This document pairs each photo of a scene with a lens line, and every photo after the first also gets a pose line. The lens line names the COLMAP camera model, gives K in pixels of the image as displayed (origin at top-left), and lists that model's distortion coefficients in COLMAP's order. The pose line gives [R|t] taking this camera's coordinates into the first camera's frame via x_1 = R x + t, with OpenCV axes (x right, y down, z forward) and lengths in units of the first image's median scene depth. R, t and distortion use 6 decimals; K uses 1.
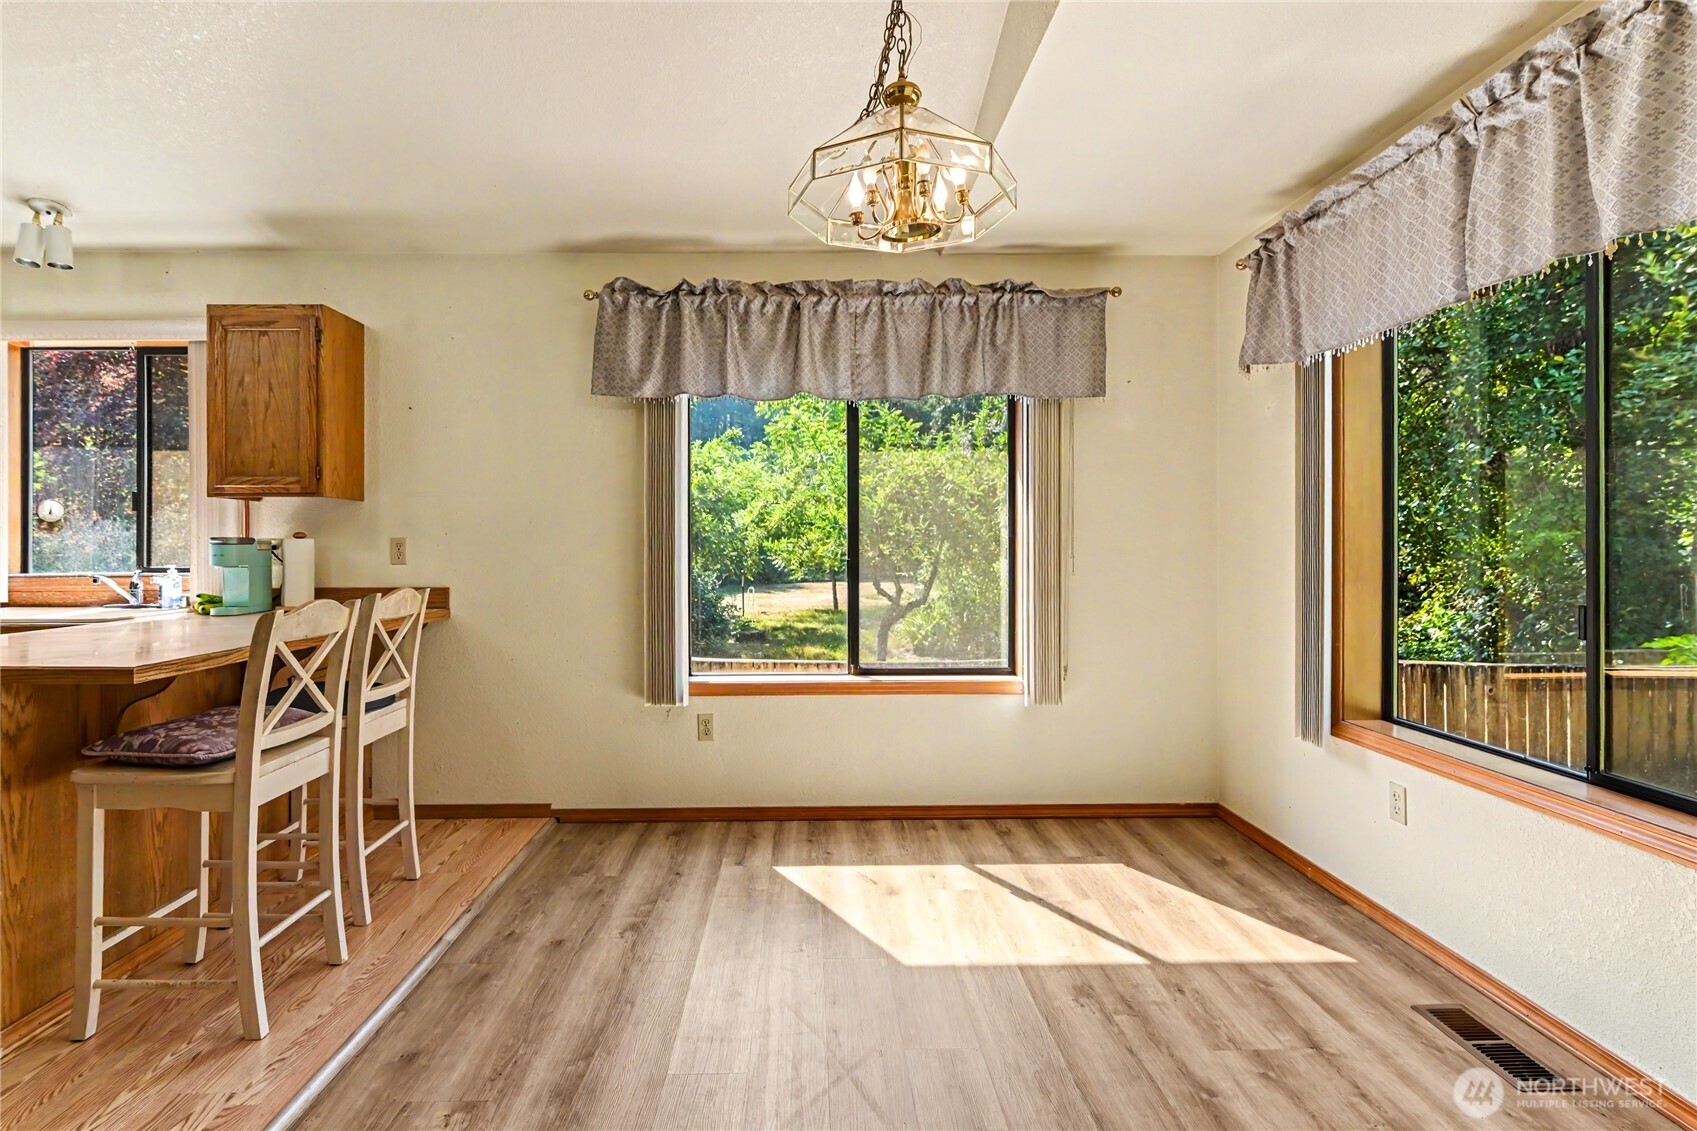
lens RADIAL K [[810.6, 0, 846.9], [0, 810.6, 538.6], [0, 0, 1]] dist [-0.003060, -0.001496]
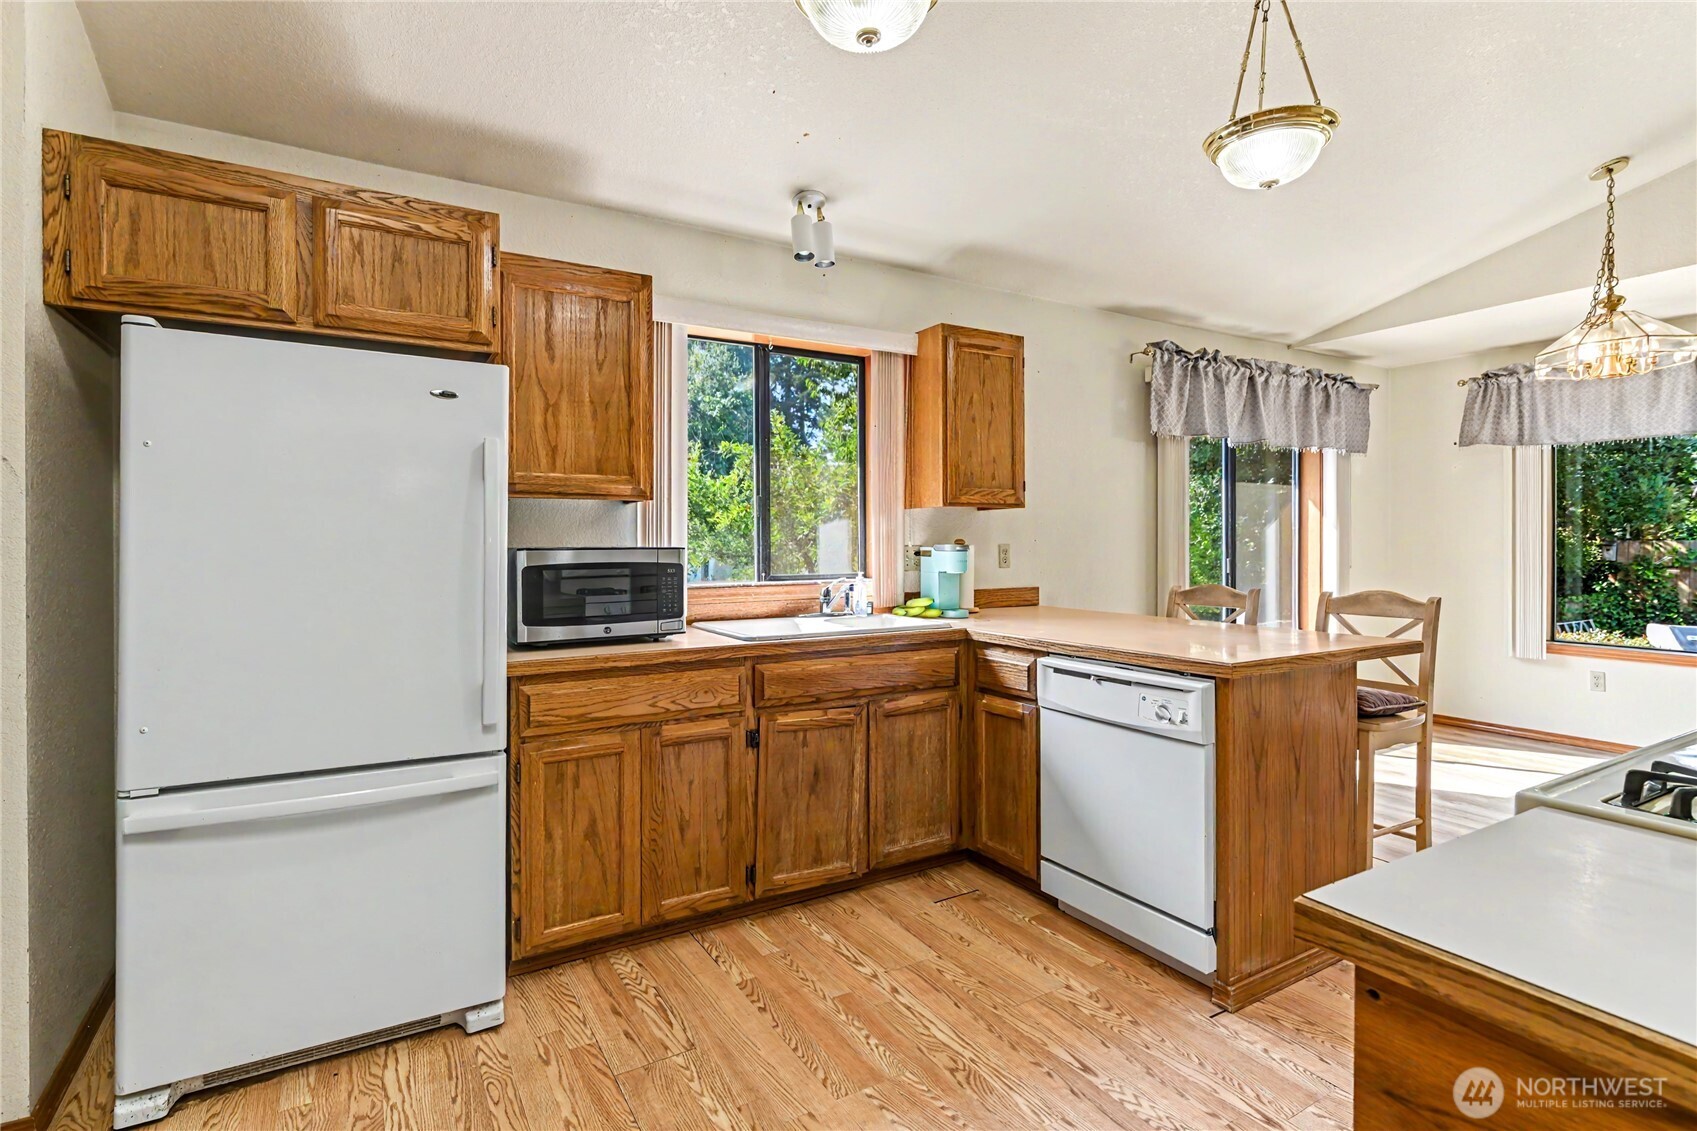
lens RADIAL K [[815.3, 0, 891.2], [0, 815.3, 542.2], [0, 0, 1]] dist [0.002226, 0.000850]
pose [[0.857380, -0.001608, 0.514681, -1.386555], [0.000070, 0.999995, 0.003007, -0.007858], [-0.514684, -0.002542, 0.857376, 0.126081]]
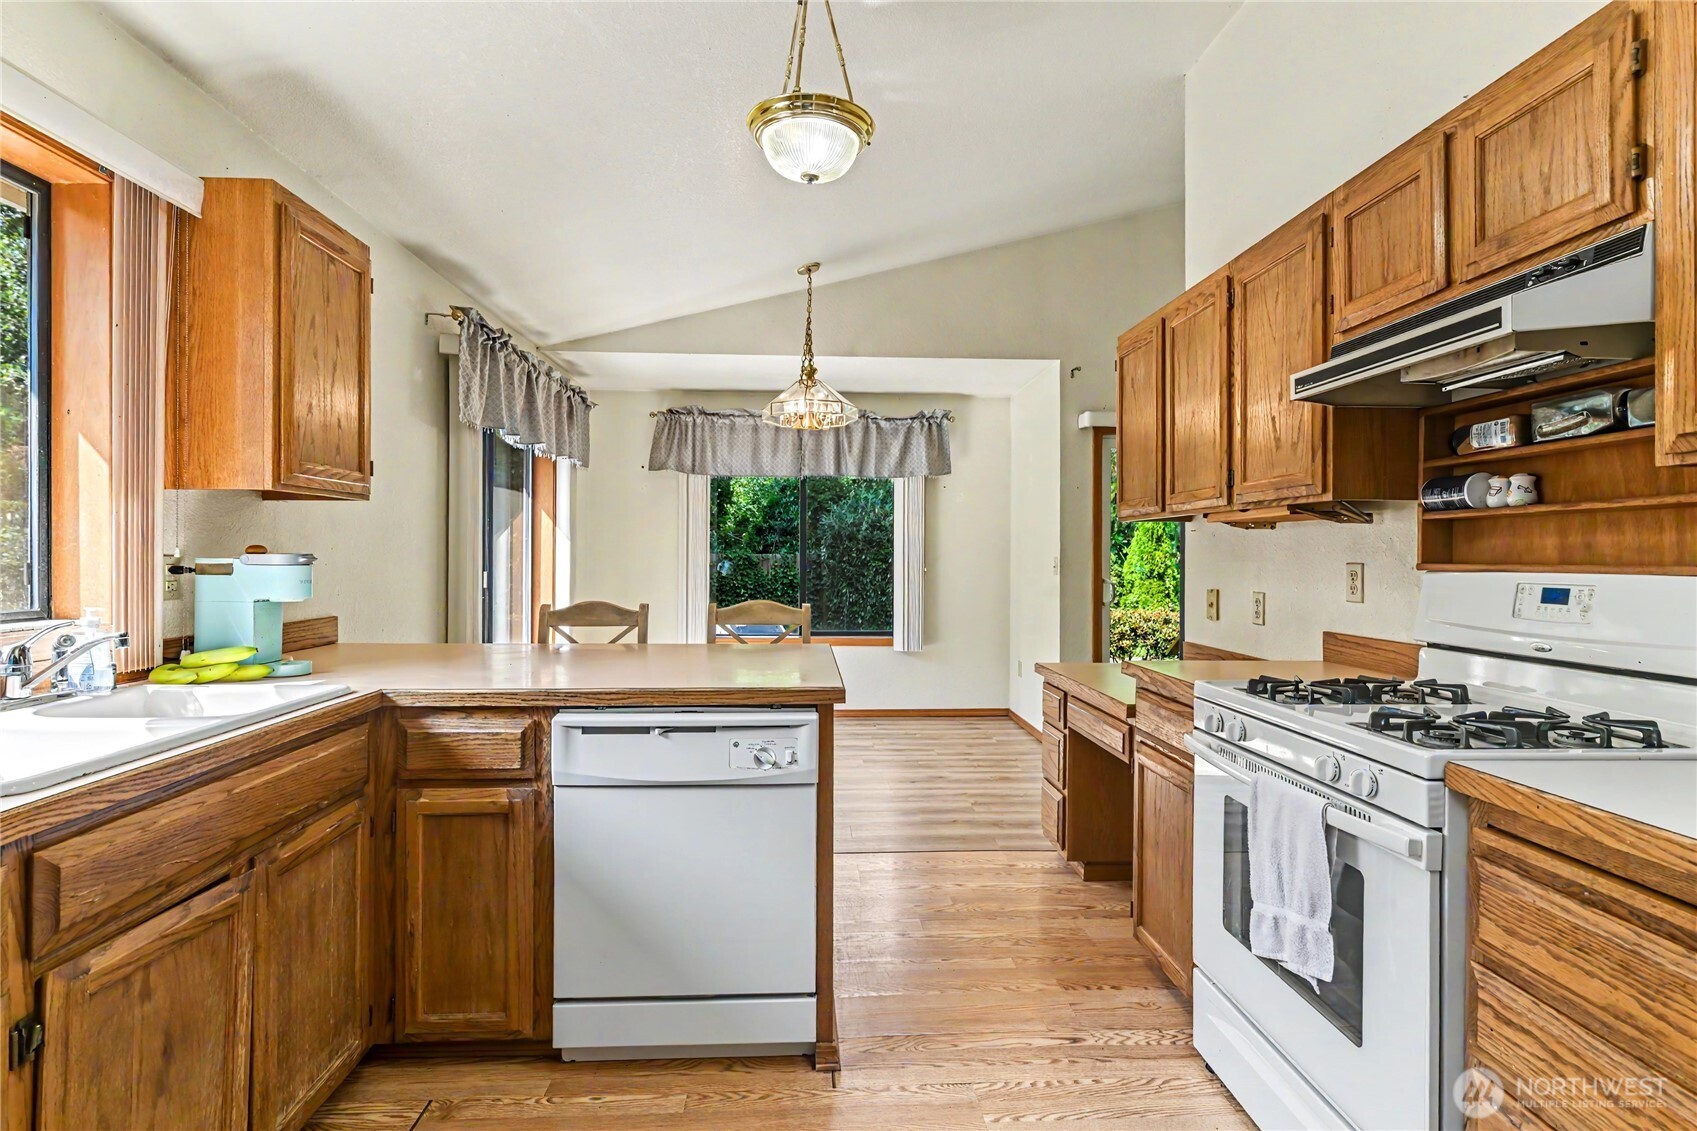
lens RADIAL K [[808.8, 0, 822.6], [0, 808.8, 554.3], [0, 0, 1]] dist [-0.001423, -0.000385]
pose [[-0.008607, 0.001669, 0.999962, -1.408003], [-0.009164, 0.999956, -0.001748, -0.004097], [-0.999921, -0.009178, -0.008591, 0.579803]]
